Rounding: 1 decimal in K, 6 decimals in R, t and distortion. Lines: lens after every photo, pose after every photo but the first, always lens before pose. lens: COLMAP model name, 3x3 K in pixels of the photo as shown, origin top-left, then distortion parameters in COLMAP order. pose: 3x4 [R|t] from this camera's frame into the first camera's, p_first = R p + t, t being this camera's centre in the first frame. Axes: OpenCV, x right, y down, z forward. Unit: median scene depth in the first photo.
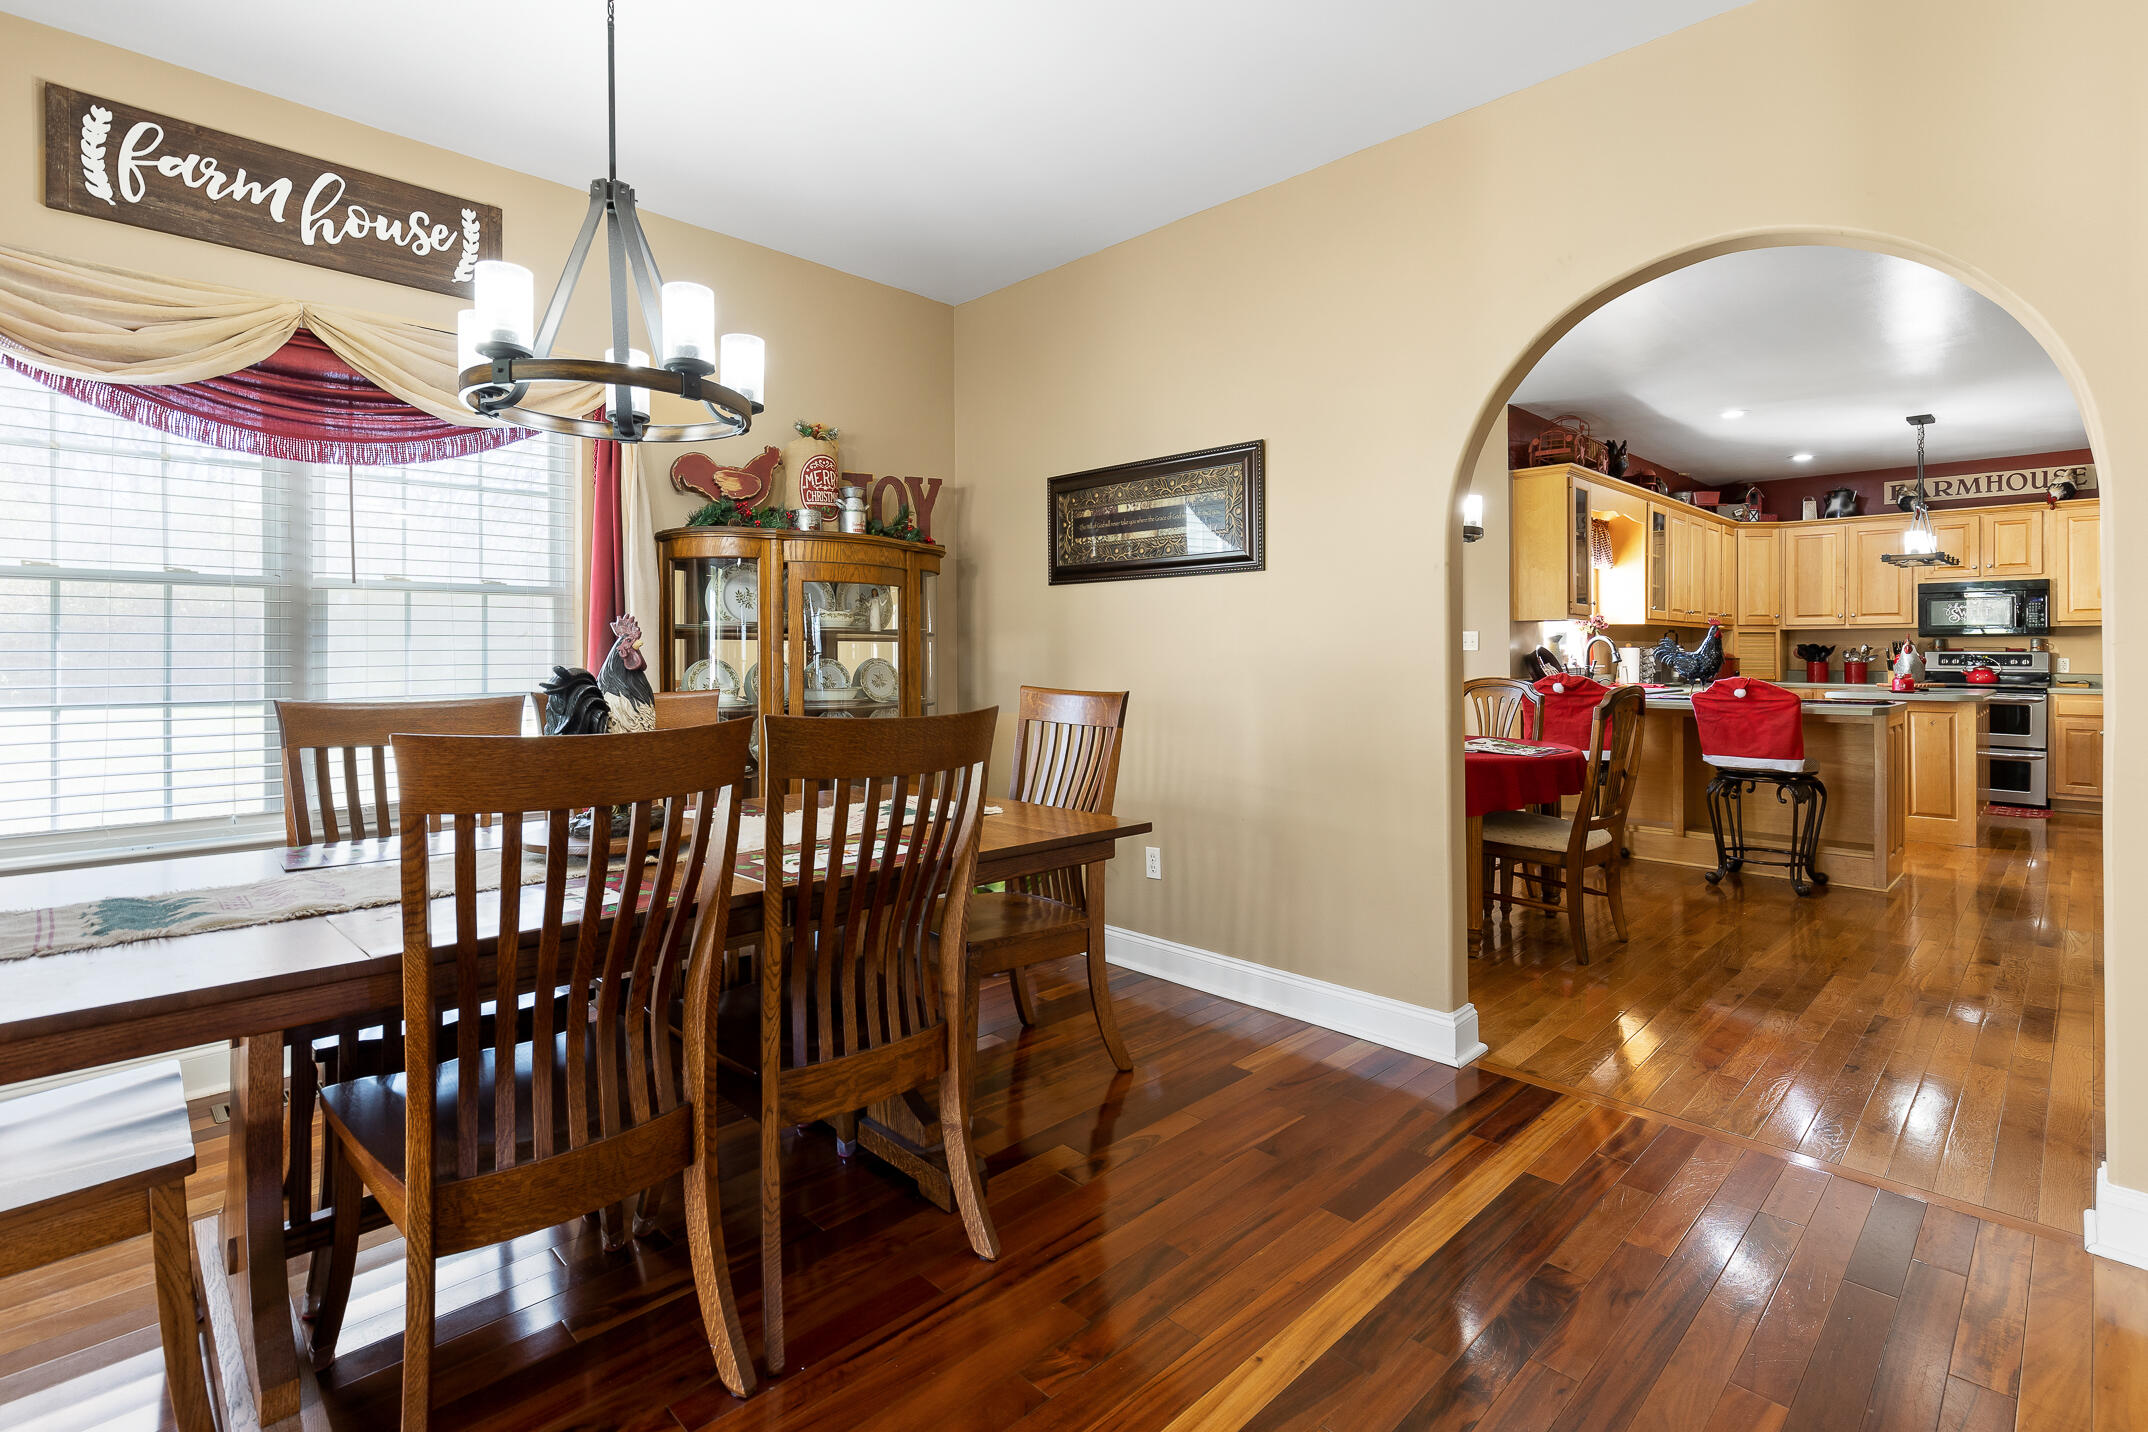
lens RADIAL K [[1003.2, 0, 1091.0], [0, 1003.2, 661.5], [0, 0, 1]] dist [0.009356, -0.001289]
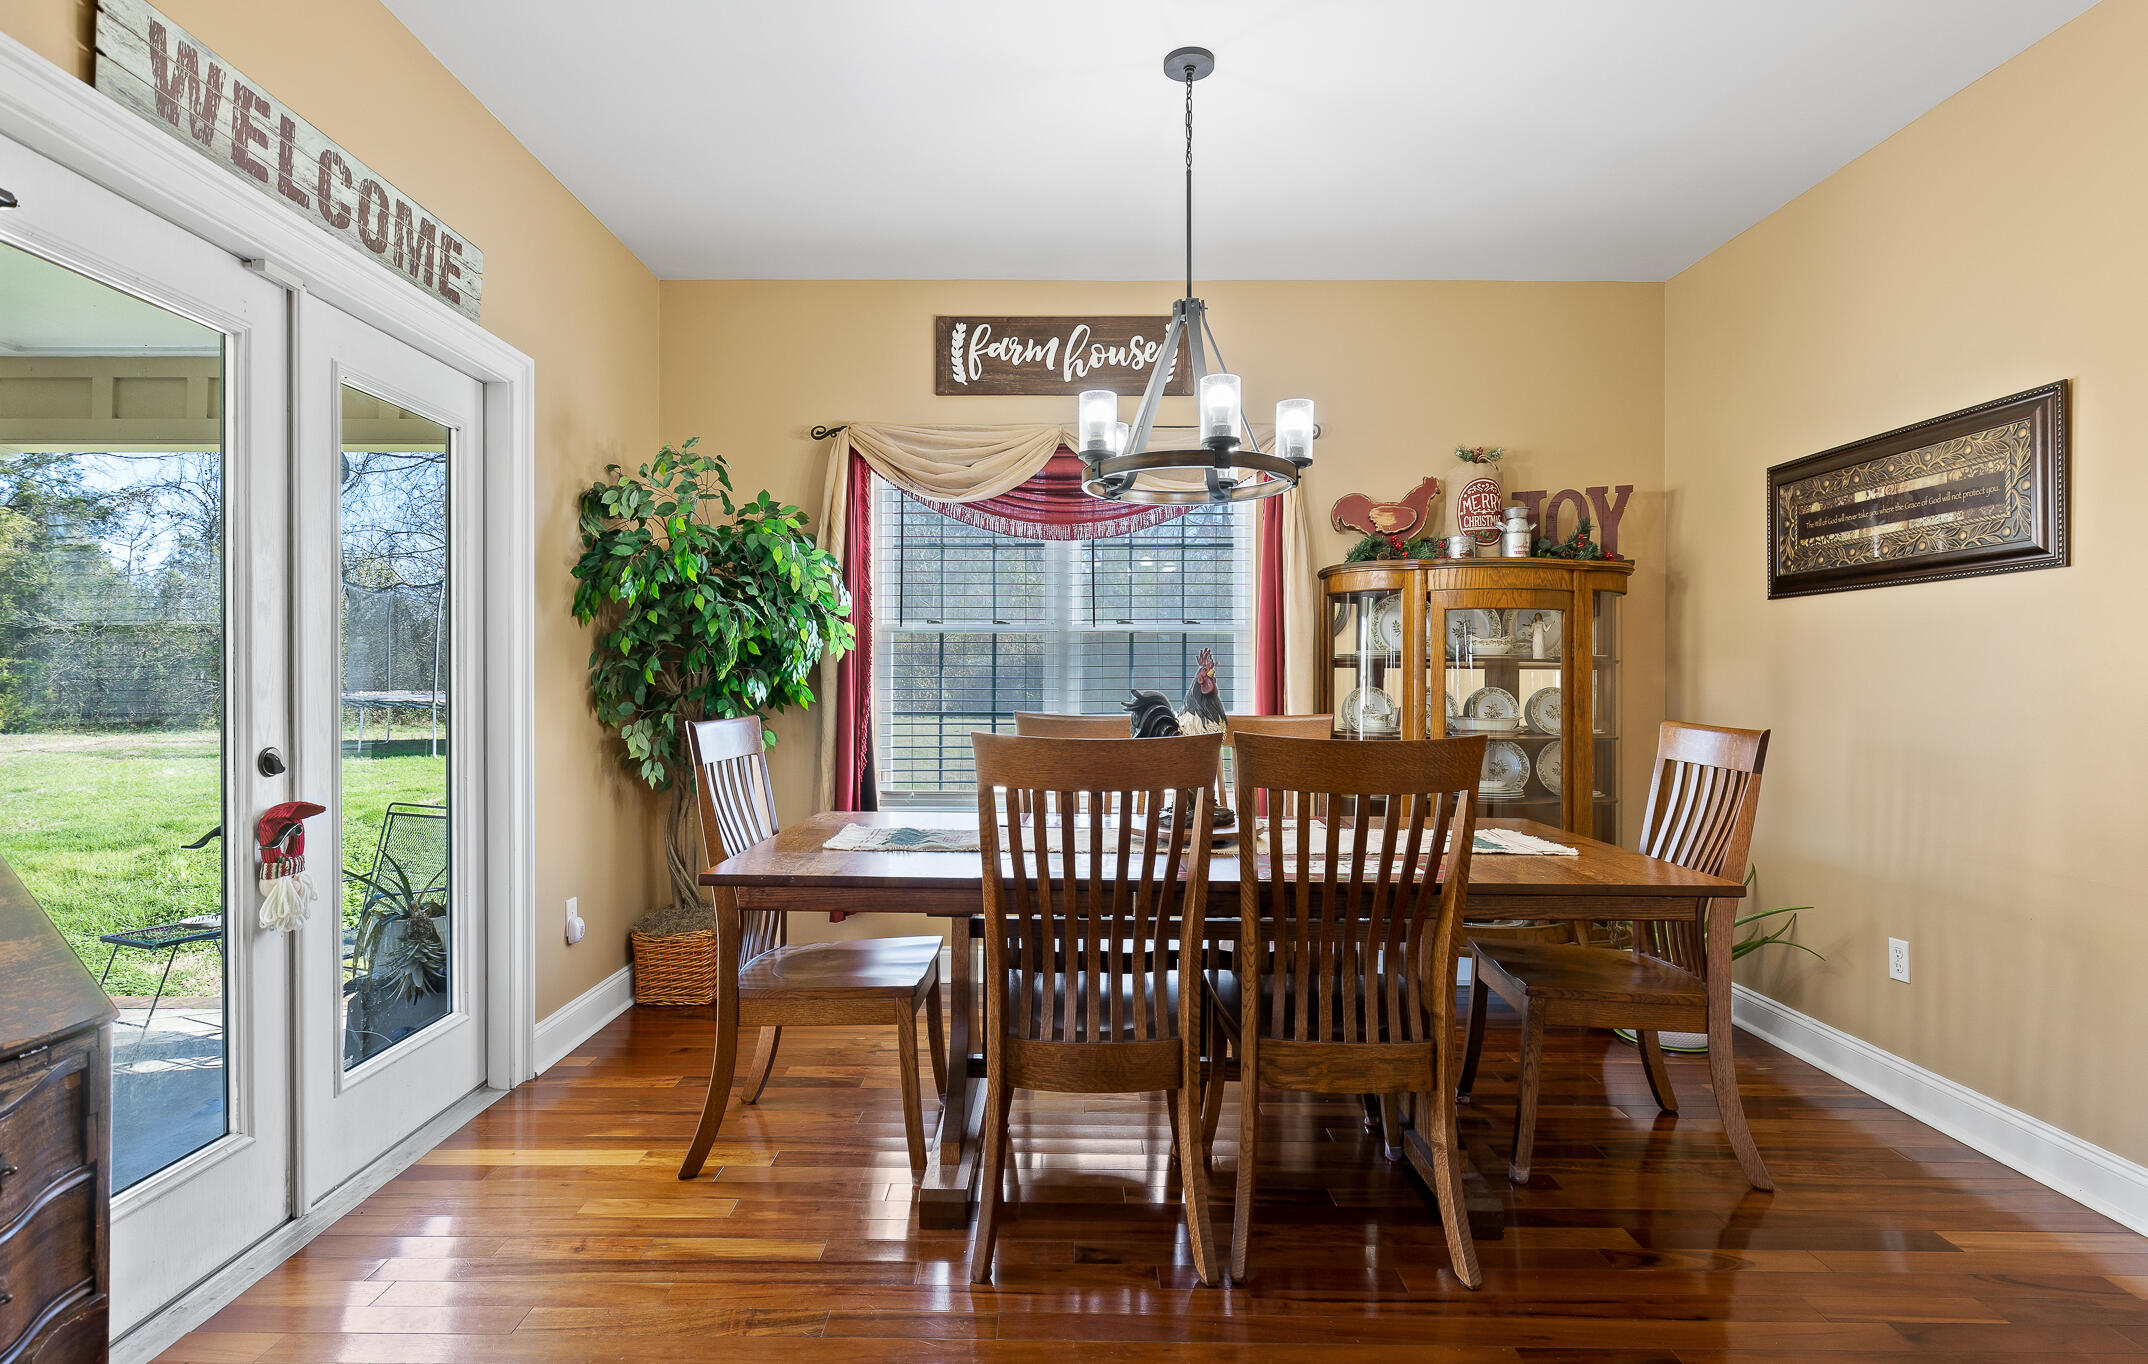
lens RADIAL K [[1058.4, 0, 1061.4], [0, 1058.4, 700.9], [0, 0, 1]] dist [0.000172, 0.000050]
pose [[0.705097, 0.017886, -0.708885, 0.204265], [-0.010599, 0.999836, 0.014685, -0.000400], [0.709032, -0.002841, 0.705171, -0.016837]]
